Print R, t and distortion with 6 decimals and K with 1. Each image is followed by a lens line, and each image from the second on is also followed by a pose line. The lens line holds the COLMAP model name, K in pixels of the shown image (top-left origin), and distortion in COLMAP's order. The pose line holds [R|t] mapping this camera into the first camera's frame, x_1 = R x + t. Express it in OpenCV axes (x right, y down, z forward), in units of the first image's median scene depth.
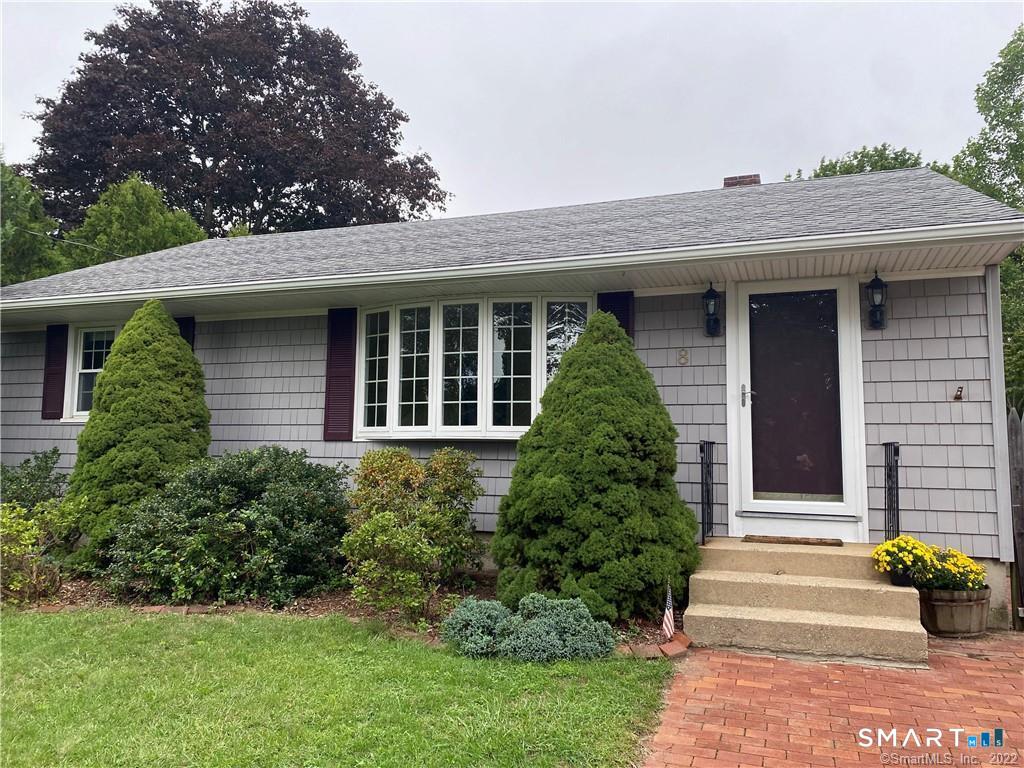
lens RADIAL K [[776.0, 0, 512.8], [0, 776.0, 379.8], [0, 0, 1]] dist [0.041808, -0.006375]
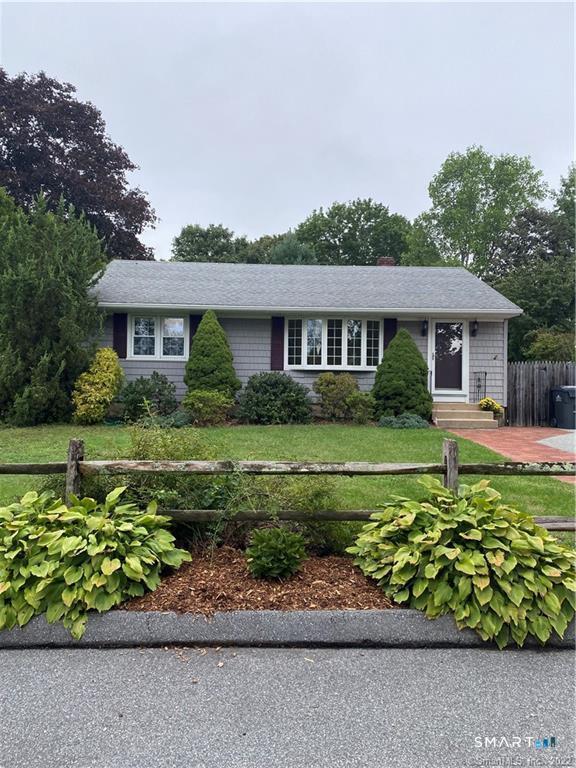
lens RADIAL K [[582.0, 0, 287.3], [0, 582.0, 386.2], [0, 0, 1]] dist [0.041808, -0.006375]
pose [[0.932575, 0.003336, 0.360962, -0.905989], [-0.036031, 0.995824, 0.083886, -0.029712], [-0.359174, -0.091236, 0.928800, -0.786069]]
